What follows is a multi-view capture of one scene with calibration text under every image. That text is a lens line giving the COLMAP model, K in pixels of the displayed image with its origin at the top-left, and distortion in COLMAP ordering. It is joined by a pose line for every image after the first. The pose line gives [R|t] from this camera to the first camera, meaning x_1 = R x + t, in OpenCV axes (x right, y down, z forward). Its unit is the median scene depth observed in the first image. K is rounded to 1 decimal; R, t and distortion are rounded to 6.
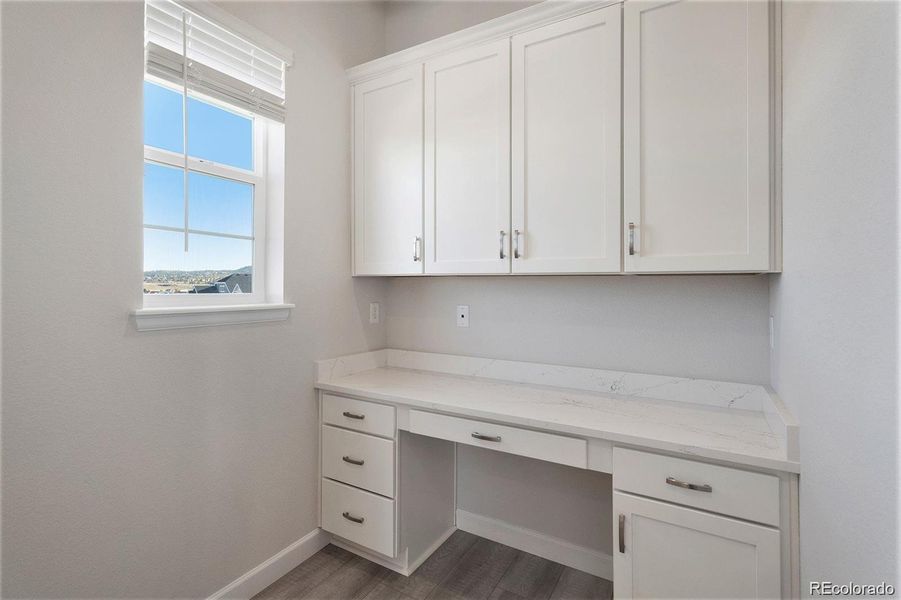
lens RADIAL K [[427.5, 0, 450.6], [0, 427.5, 277.2], [0, 0, 1]] dist [0.006421, -0.000879]
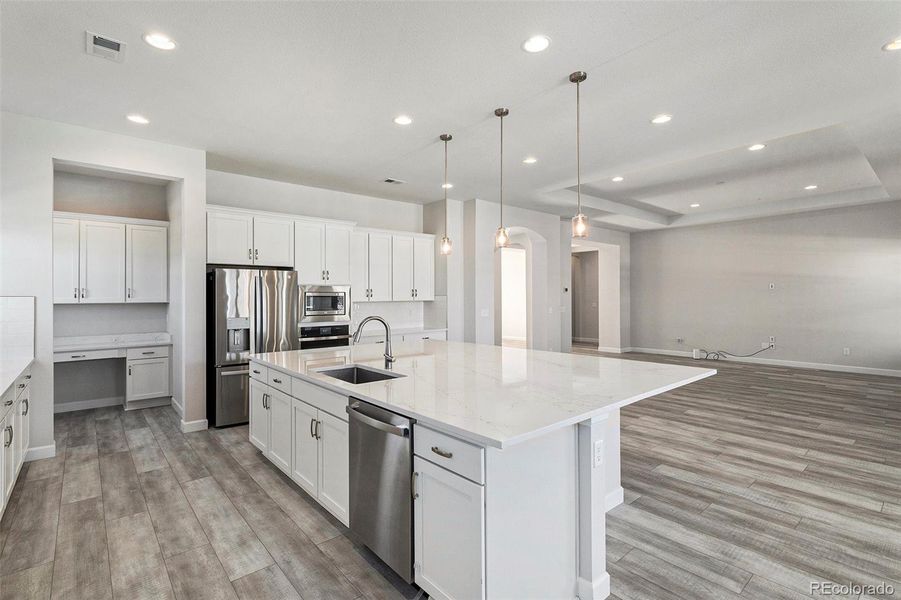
lens RADIAL K [[427.5, 0, 451.9], [0, 427.5, 297.6], [0, 0, 1]] dist [0.006421, -0.000879]
pose [[0.326082, 0.001888, 0.945340, -2.029077], [-0.002537, 0.999996, -0.001122, -0.055922], [-0.945338, -0.002033, 0.326085, -2.637610]]
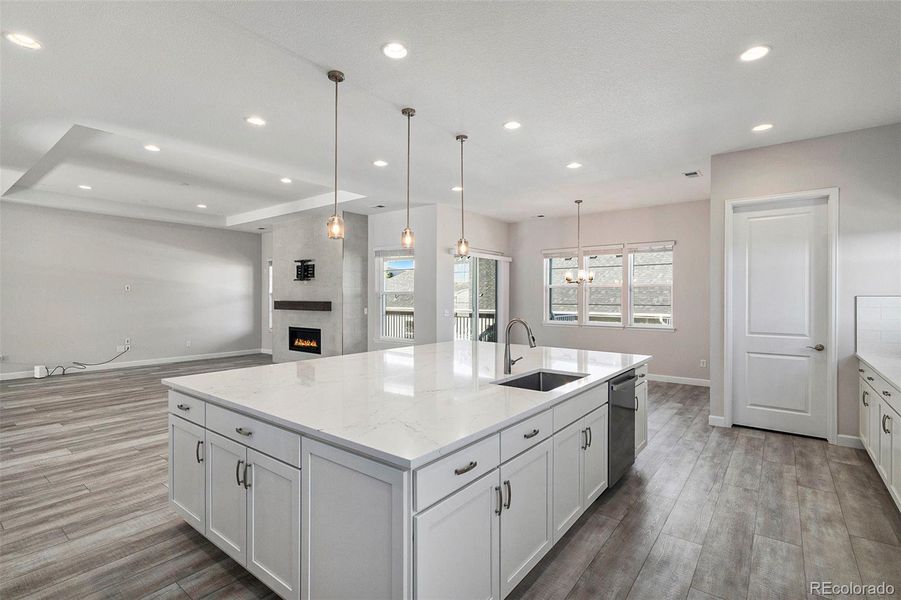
lens RADIAL K [[427.5, 0, 446.9], [0, 427.5, 297.4], [0, 0, 1]] dist [0.006421, -0.000879]
pose [[-0.990934, 0.001433, 0.134344, 2.263483], [0.000044, 0.999947, -0.010343, -0.023286], [-0.134352, -0.010243, -0.990881, 4.116253]]
